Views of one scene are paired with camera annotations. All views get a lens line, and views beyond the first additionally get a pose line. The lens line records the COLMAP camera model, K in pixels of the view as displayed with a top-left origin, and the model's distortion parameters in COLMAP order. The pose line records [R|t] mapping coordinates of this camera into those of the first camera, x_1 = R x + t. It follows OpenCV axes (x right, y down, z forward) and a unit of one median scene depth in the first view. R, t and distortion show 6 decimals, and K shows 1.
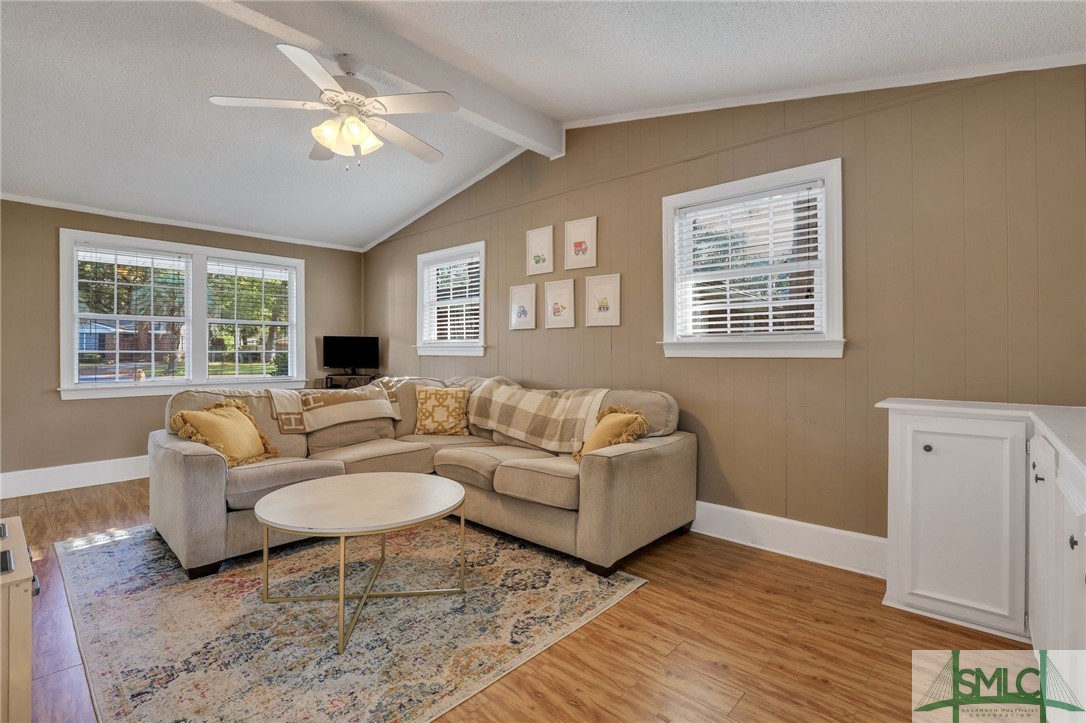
lens RADIAL K [[496.3, 0, 544.7], [0, 496.3, 354.9], [0, 0, 1]] dist [-0.012053, 0.000802]
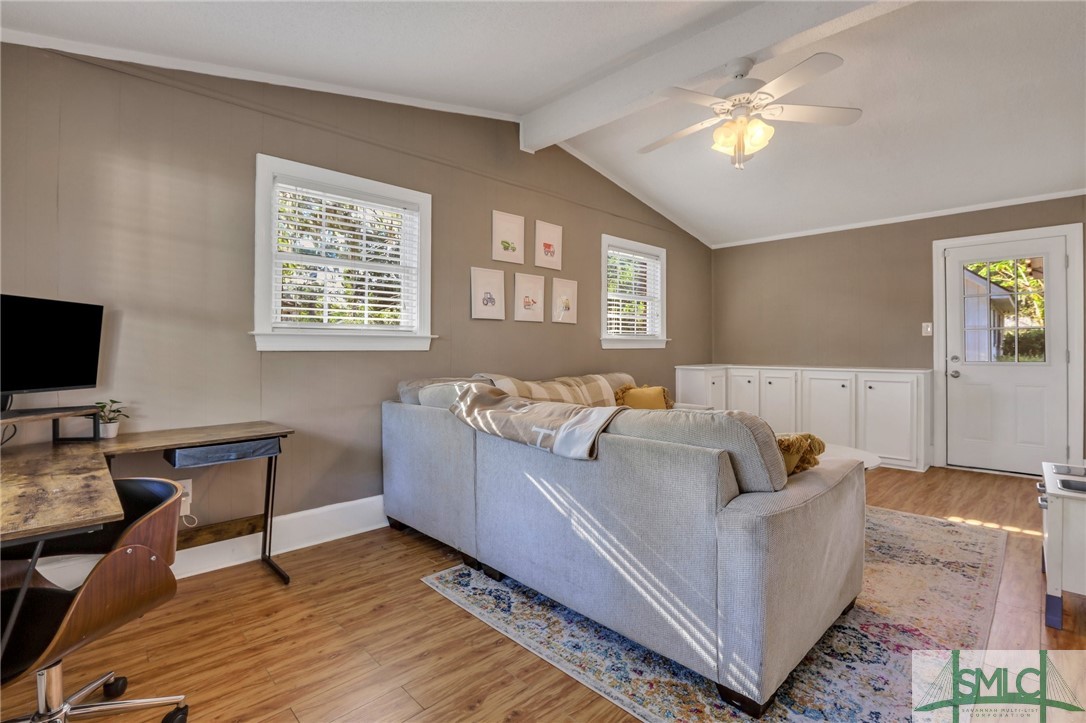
lens RADIAL K [[496.3, 0, 545.0], [0, 496.3, 355.7], [0, 0, 1]] dist [-0.012053, 0.000802]
pose [[0.059044, -0.021497, 0.998024, -1.020356], [0.006504, 0.999755, 0.021149, -0.005428], [-0.998234, 0.005242, 0.059169, 0.942973]]
